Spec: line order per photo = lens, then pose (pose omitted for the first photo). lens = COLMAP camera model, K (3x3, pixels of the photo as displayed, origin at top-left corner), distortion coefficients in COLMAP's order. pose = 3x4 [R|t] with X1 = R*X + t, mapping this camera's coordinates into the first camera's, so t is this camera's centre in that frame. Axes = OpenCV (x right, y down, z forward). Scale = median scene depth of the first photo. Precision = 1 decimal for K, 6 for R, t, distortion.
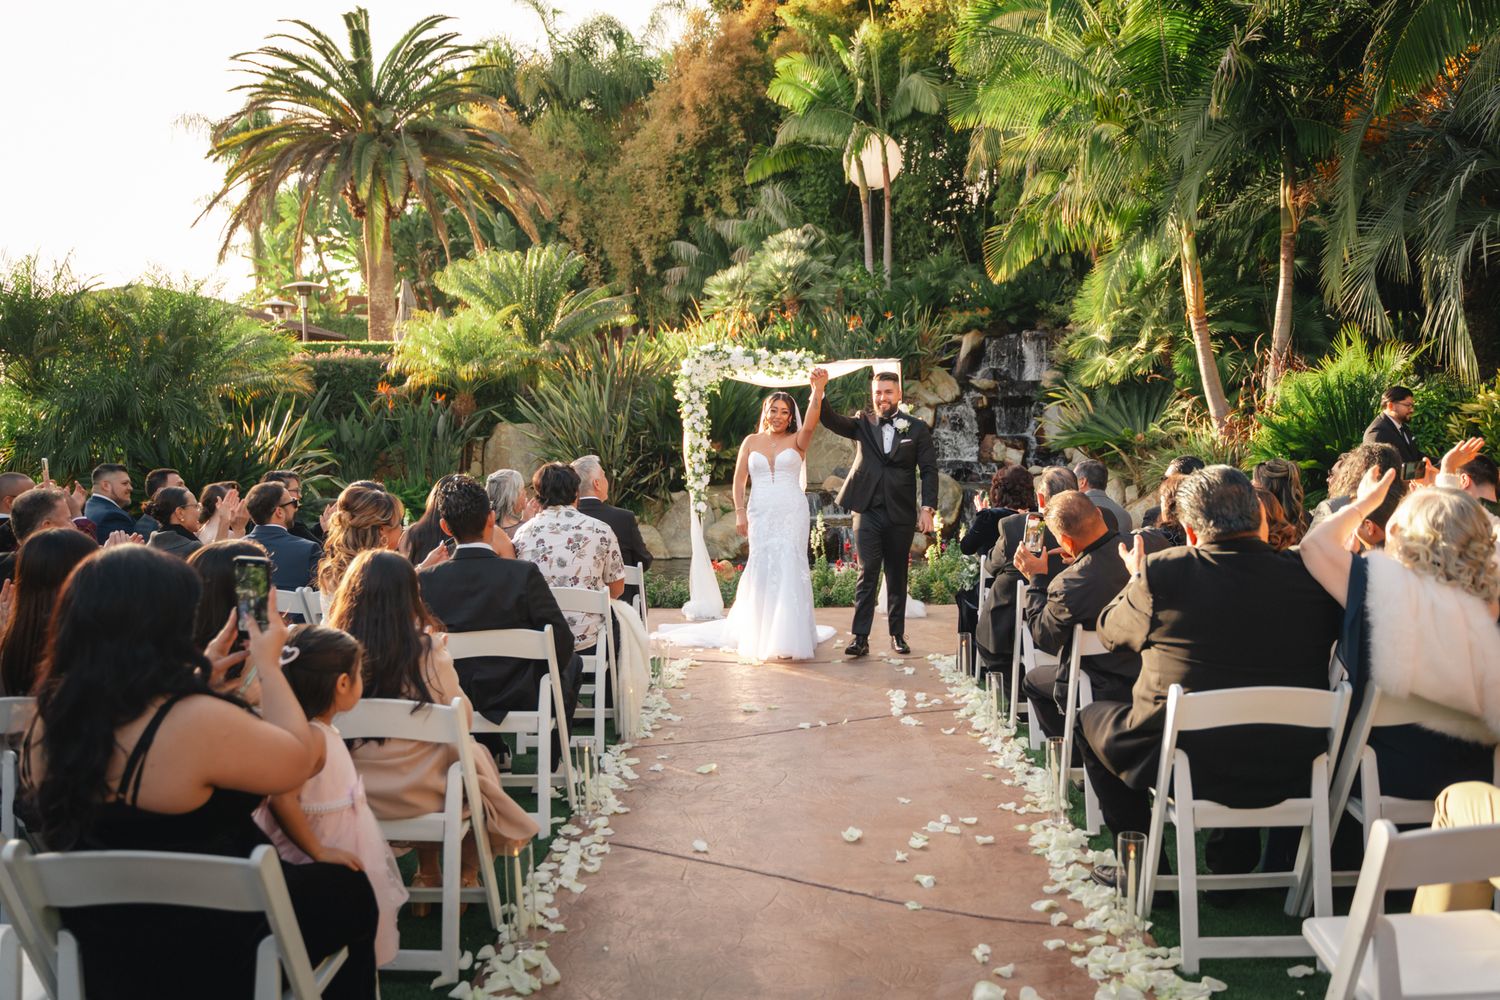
lens RADIAL K [[801.4, 0, 750.0], [0, 801.4, 500.0], [0, 0, 1]] dist [-0.002834, -0.000041]
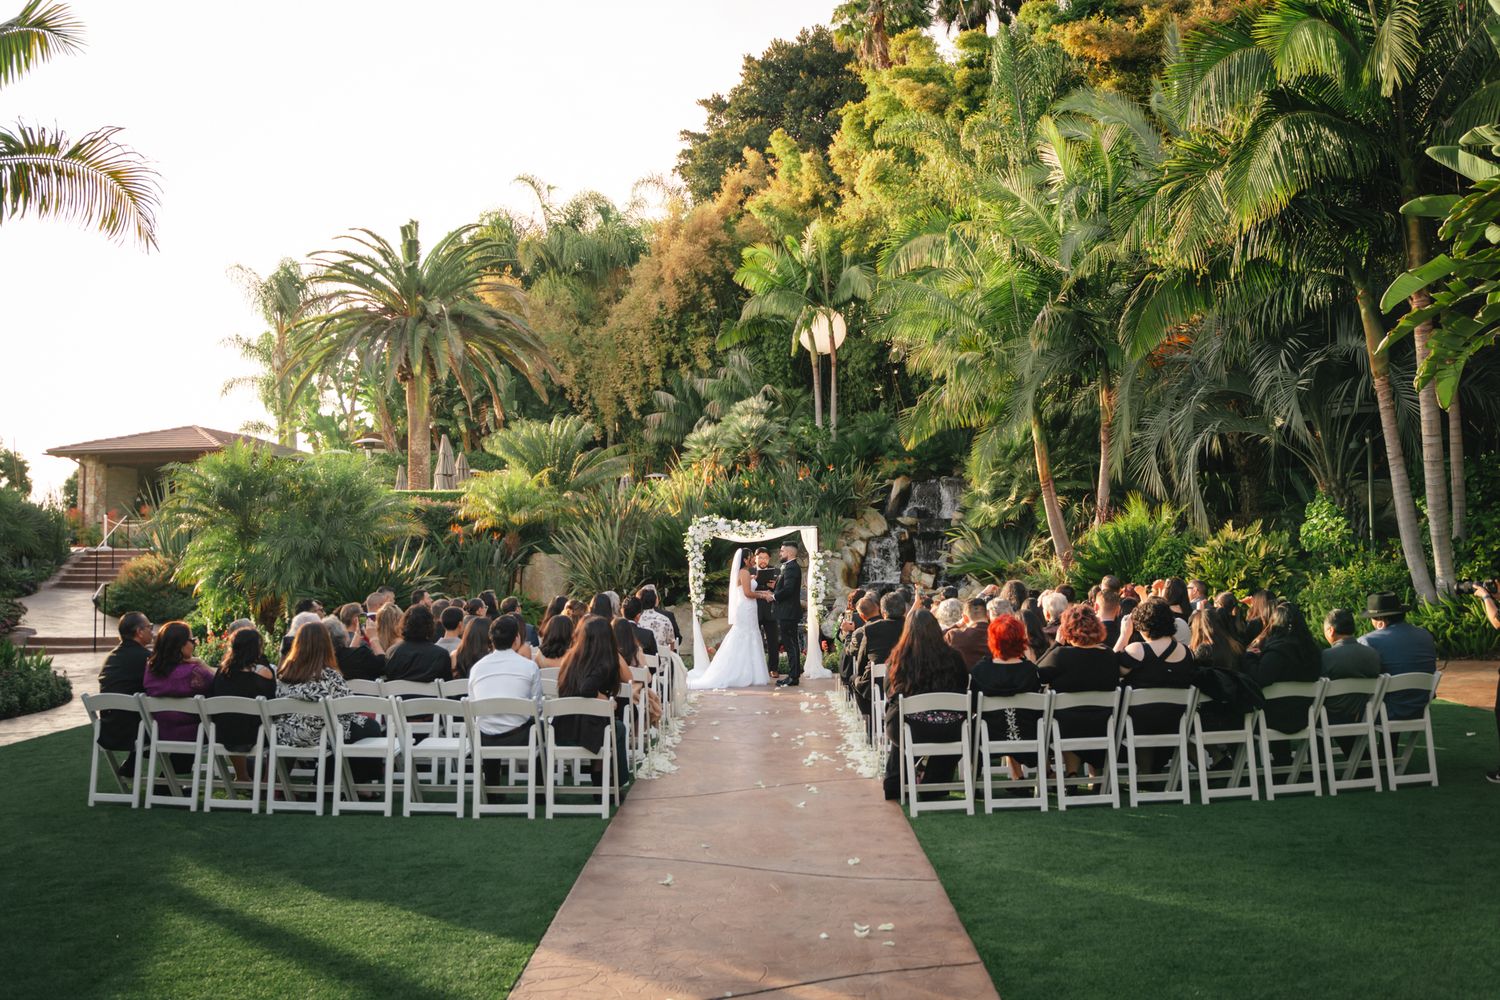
lens RADIAL K [[801.4, 0, 750.0], [0, 801.4, 500.0], [0, 0, 1]] dist [-0.002834, -0.000041]
pose [[0.998966, 0.008319, 0.044685, -0.009877], [-0.001677, 0.989185, -0.146660, 0.006279], [-0.045422, 0.146434, 0.988177, -0.219925]]
